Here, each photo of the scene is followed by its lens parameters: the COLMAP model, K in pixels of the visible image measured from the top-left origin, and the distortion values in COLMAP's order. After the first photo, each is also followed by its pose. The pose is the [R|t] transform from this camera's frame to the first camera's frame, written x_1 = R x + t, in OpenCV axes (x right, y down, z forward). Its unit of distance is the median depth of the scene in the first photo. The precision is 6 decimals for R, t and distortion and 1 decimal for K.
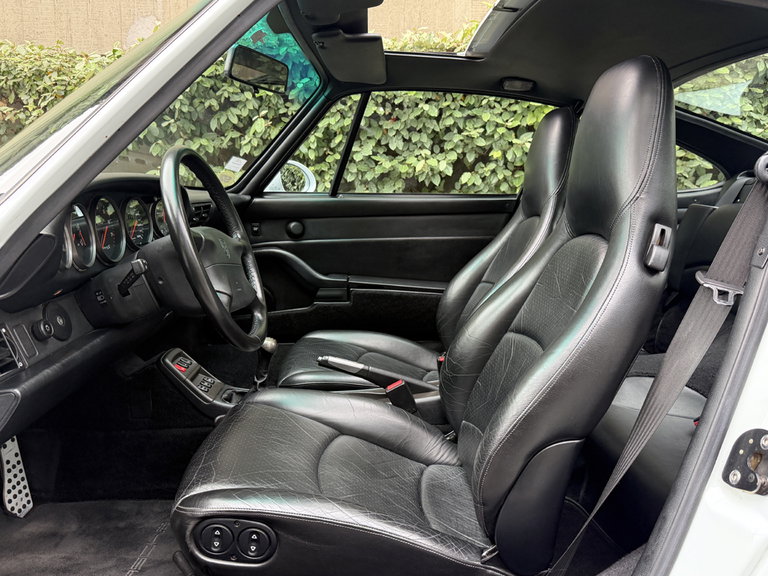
lens RADIAL K [[609.2, 0, 381.9], [0, 609.2, 333.4], [0, 0, 1]] dist [-0.008383, -0.003122]
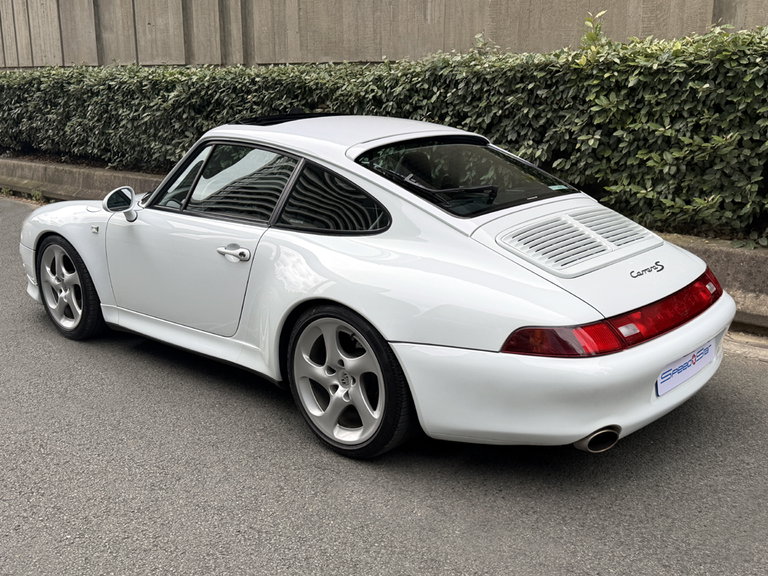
lens RADIAL K [[796.1, 0, 384.0], [0, 796.1, 288.0], [0, 0, 1]] dist [0.082158, -0.003261]
pose [[0.727687, 0.152384, -0.668769, 1.062627], [-0.151979, 0.986595, 0.059435, -0.043197], [0.668861, 0.058389, 0.741091, -0.480585]]
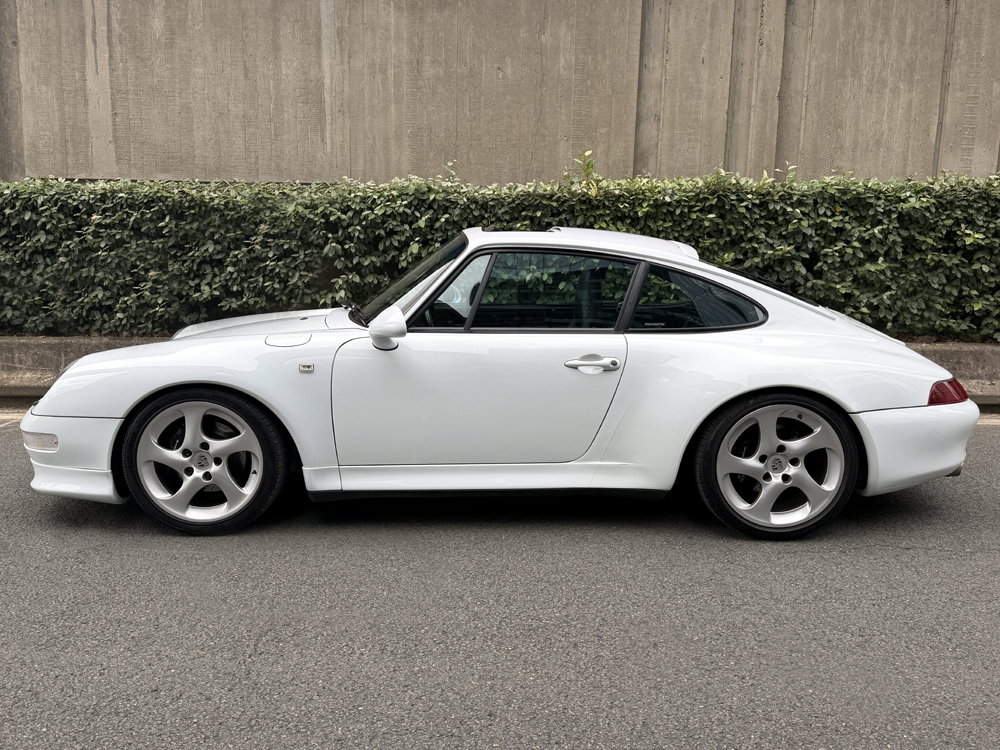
lens RADIAL K [[831.4, 0, 500.0], [0, 831.4, 375.0], [0, 0, 1]] dist [0.130995, -0.265822]
pose [[0.999993, 0.003589, -0.000979, -0.001080], [-0.003665, 0.995471, -0.094992, 0.129114], [0.000634, 0.094995, 0.995478, -0.873104]]
